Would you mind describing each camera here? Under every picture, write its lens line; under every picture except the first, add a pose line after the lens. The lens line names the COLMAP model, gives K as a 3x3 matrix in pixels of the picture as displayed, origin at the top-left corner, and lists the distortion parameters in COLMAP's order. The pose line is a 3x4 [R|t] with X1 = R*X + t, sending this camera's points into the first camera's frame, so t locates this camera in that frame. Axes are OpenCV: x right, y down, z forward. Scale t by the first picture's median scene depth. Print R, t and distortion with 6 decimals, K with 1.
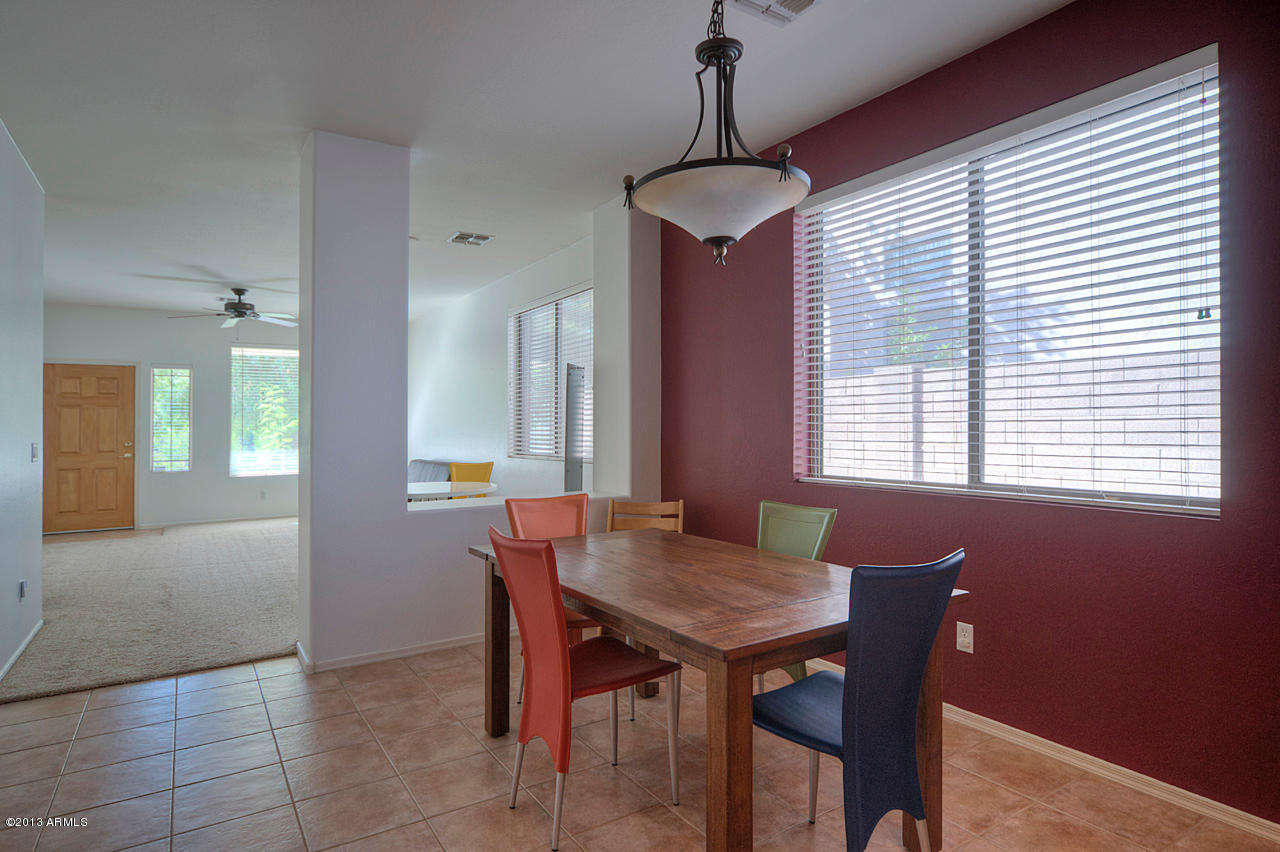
lens RADIAL K [[703.1, 0, 657.4], [0, 703.1, 414.5], [0, 0, 1]] dist [-0.008487, -0.000248]
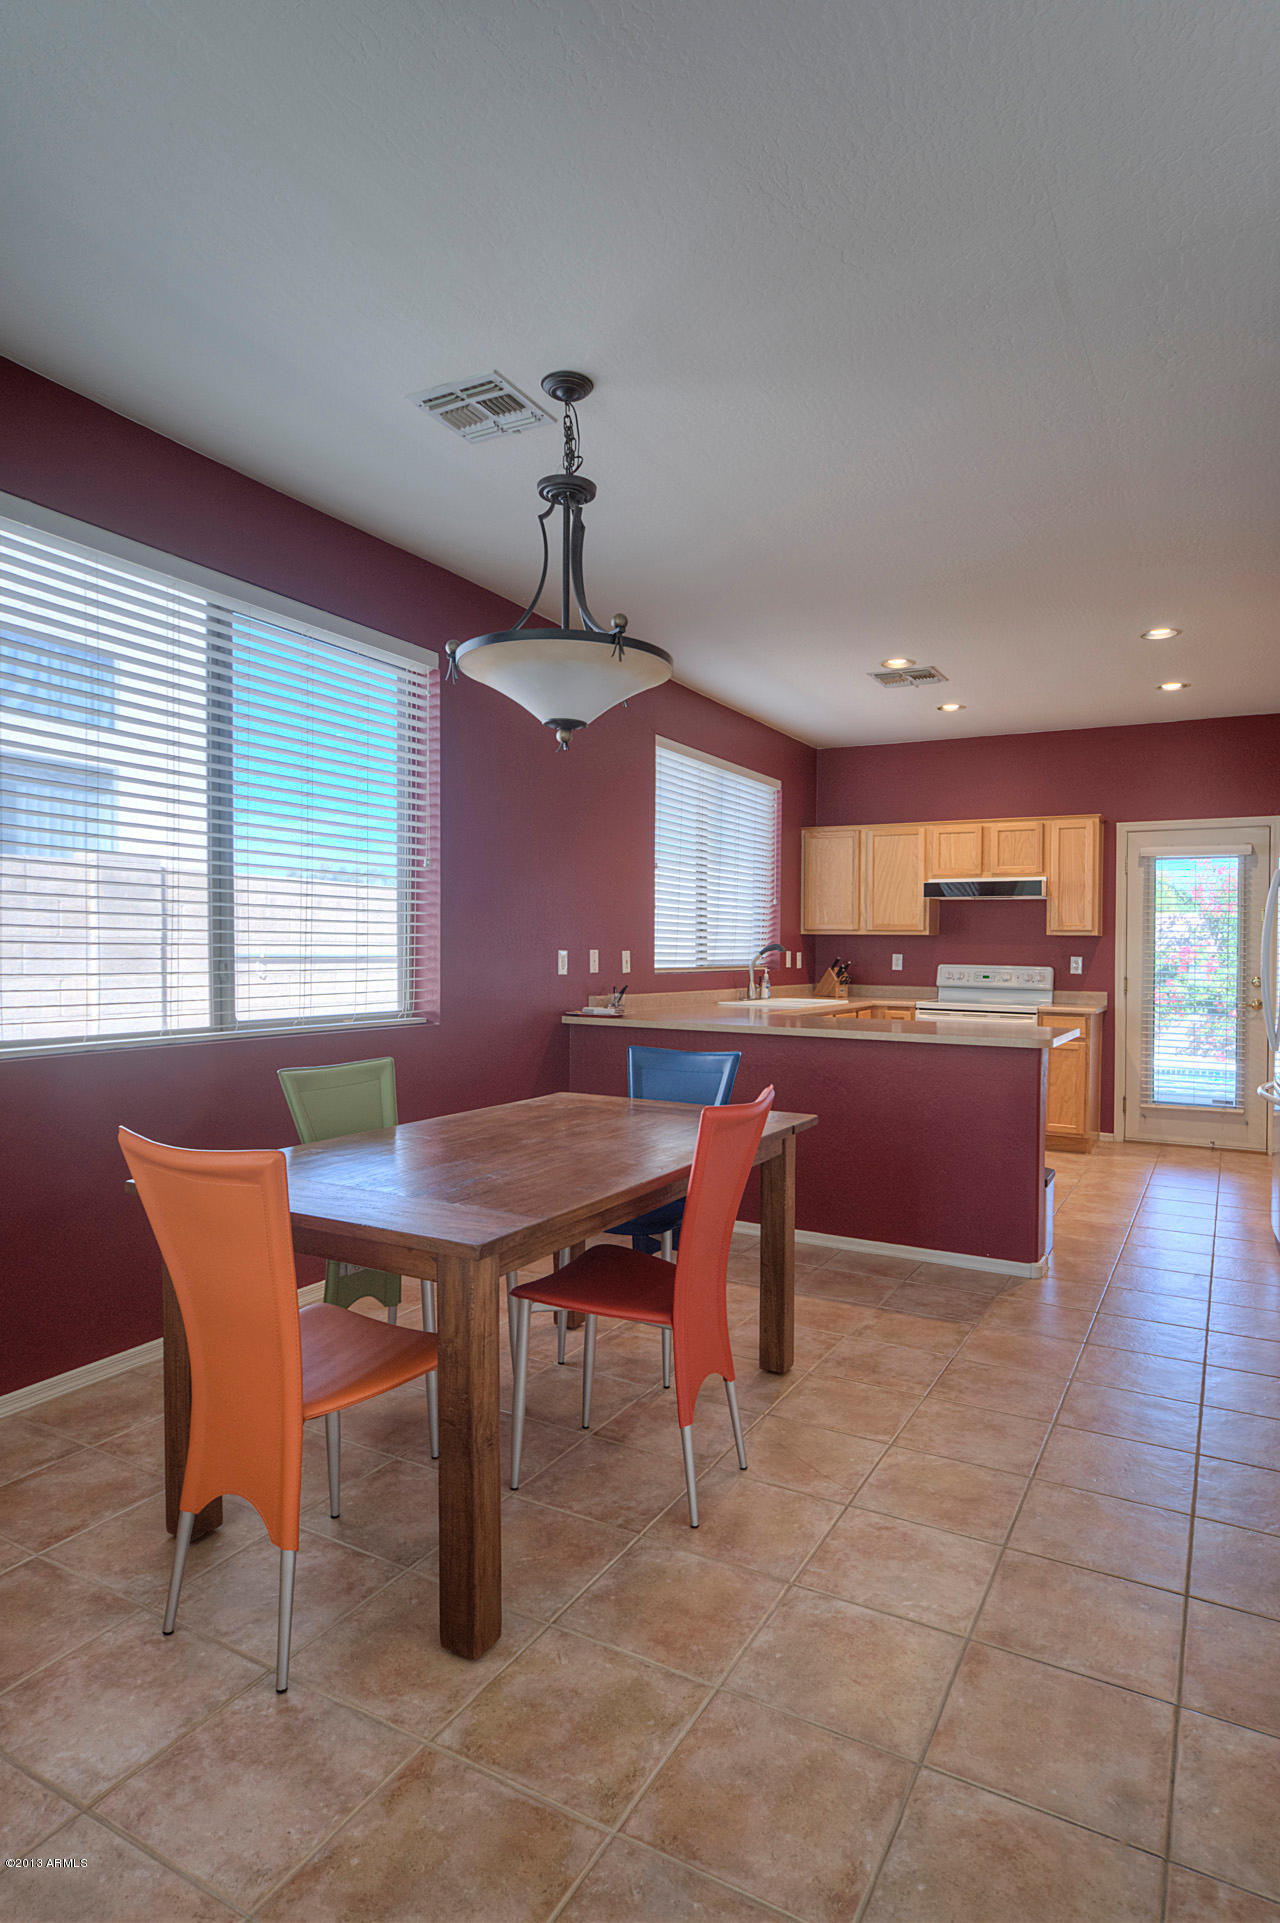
lens RADIAL K [[1056.4, 0, 609.1], [0, 1056.4, 951.8], [0, 0, 1]] dist [-0.008487, -0.000248]
pose [[-0.427724, 0.001281, 0.903908, -0.293221], [-0.021448, 0.999703, -0.011566, 0.008450], [-0.903655, -0.024334, -0.427570, 0.413284]]
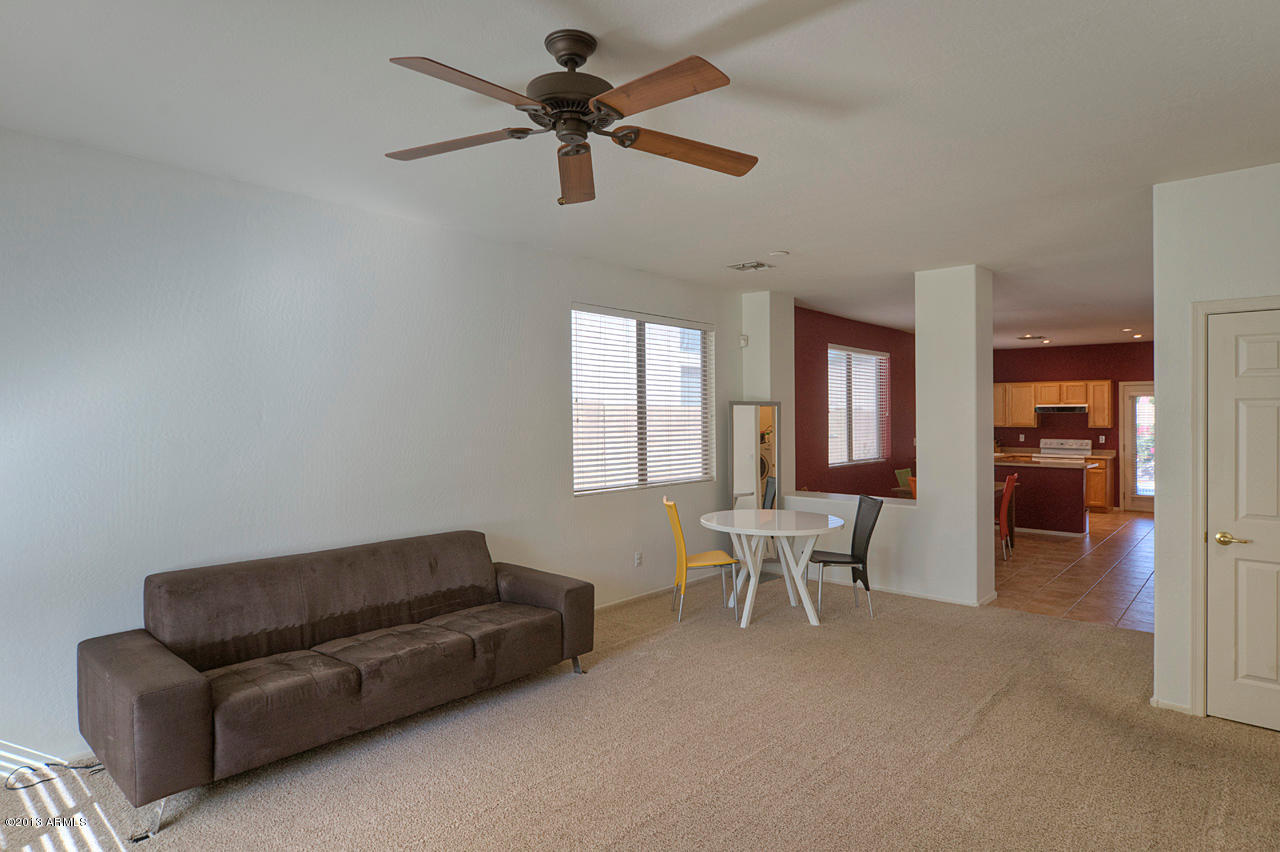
lens RADIAL K [[703.1, 0, 634.5], [0, 703.1, 413.3], [0, 0, 1]] dist [-0.008487, -0.000248]
pose [[-0.243900, 0.013771, 0.969703, -0.819271], [-0.012795, 0.999766, -0.017416, -0.014600], [-0.969716, -0.016655, -0.243667, 0.960577]]
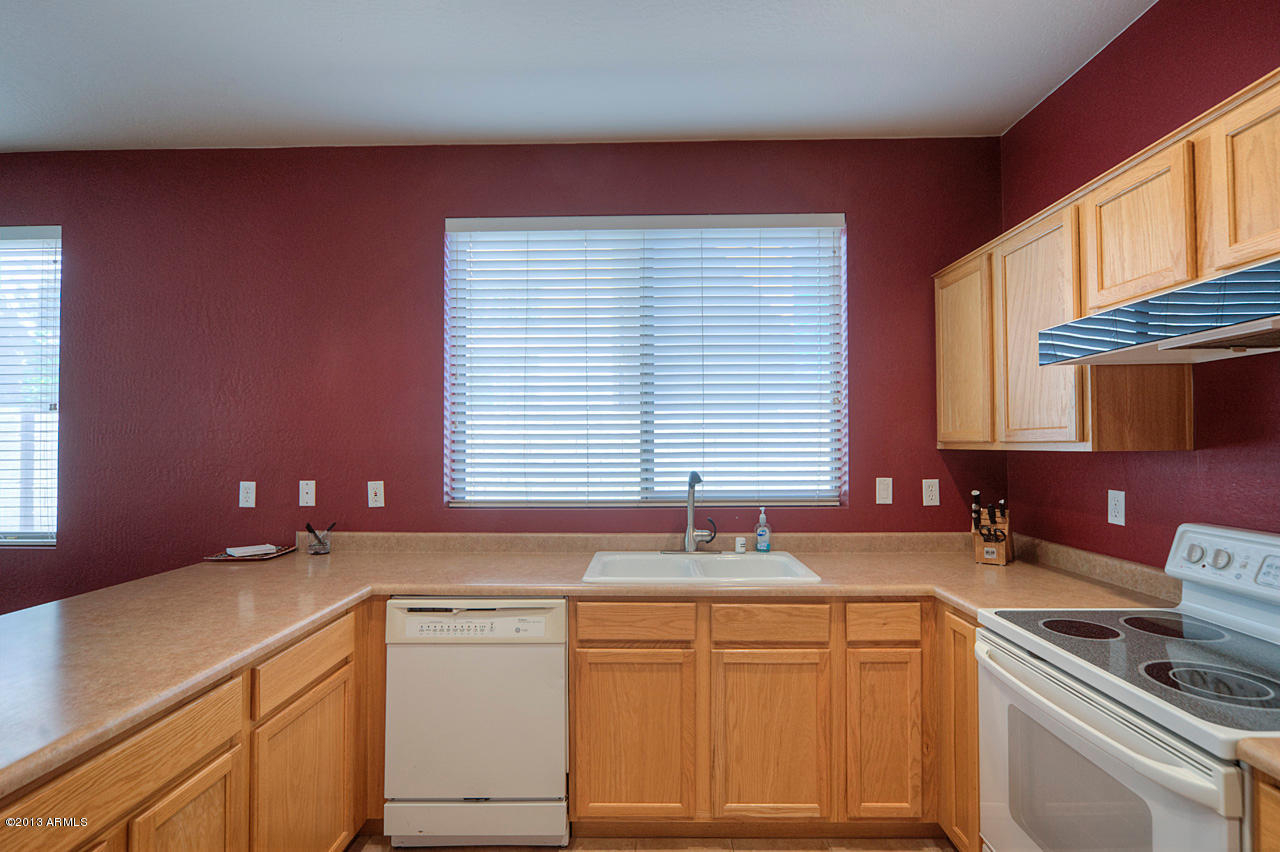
lens RADIAL K [[595.9, 0, 641.1], [0, 595.9, 435.8], [0, 0, 1]] dist [-0.015722, 0.002965]
pose [[0.568234, 0.019583, 0.822634, 0.128934], [-0.012999, 0.999806, -0.014821, -0.022180], [-0.822764, -0.002271, 0.568378, -0.194170]]
